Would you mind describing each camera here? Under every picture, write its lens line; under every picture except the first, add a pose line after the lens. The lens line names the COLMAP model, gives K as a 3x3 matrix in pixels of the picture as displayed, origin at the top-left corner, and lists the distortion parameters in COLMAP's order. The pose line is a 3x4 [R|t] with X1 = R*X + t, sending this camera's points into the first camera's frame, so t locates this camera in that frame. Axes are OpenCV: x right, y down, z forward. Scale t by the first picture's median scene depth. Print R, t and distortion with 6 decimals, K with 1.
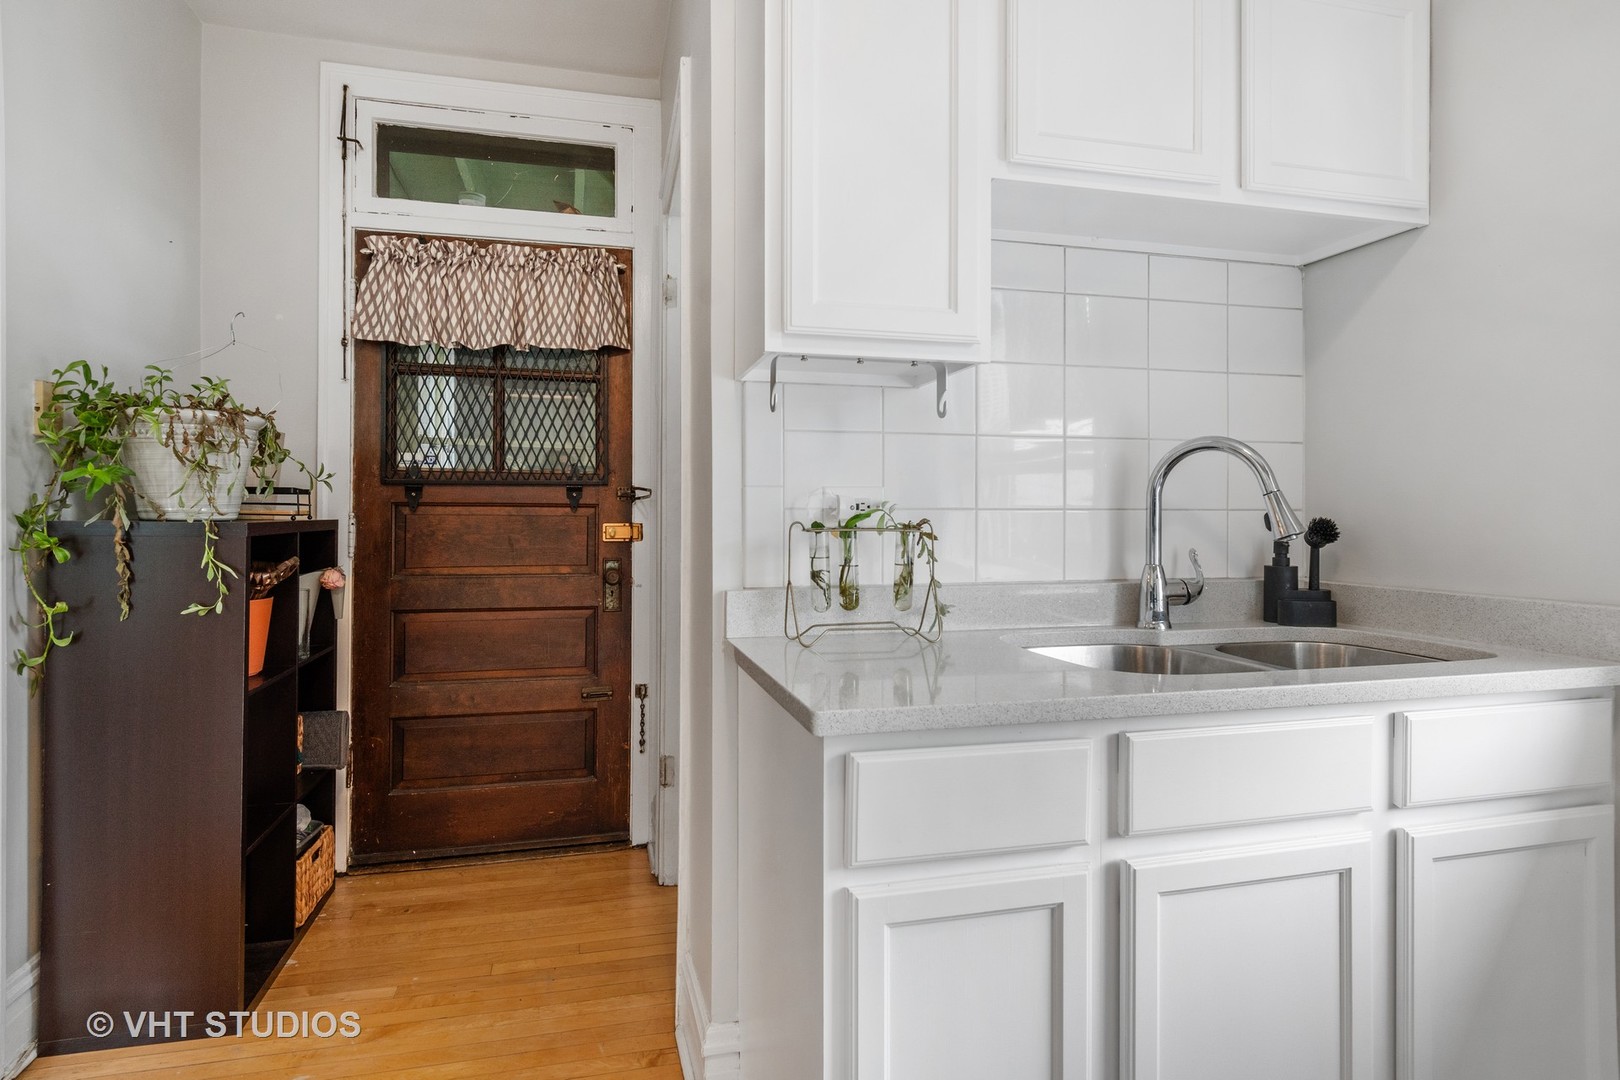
lens RADIAL K [[873.9, 0, 809.3], [0, 873.9, 519.0], [0, 0, 1]] dist [0.000529, -0.002183]
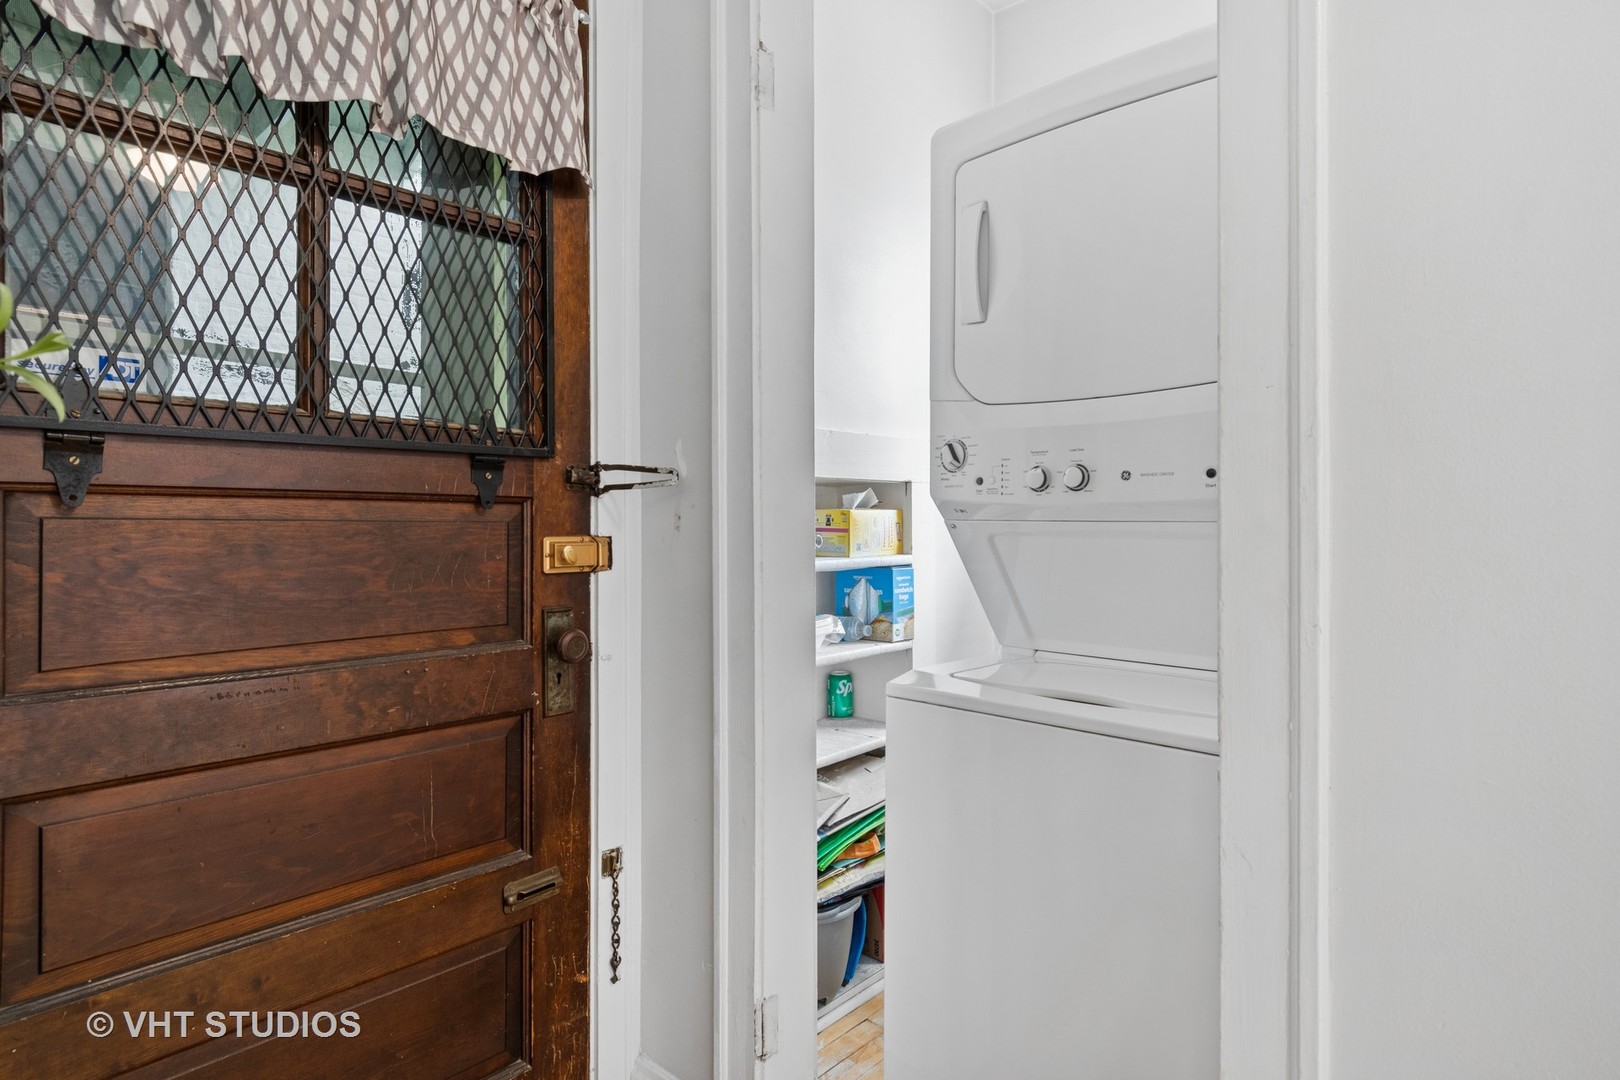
lens RADIAL K [[855.4, 0, 808.1], [0, 855.4, 533.1], [0, 0, 1]] dist [0.003609, 0.000334]
pose [[0.842570, -0.007695, 0.538531, -0.456428], [0.004384, 0.999963, 0.007429, -0.000103], [-0.538569, -0.003898, 0.842573, 0.642704]]
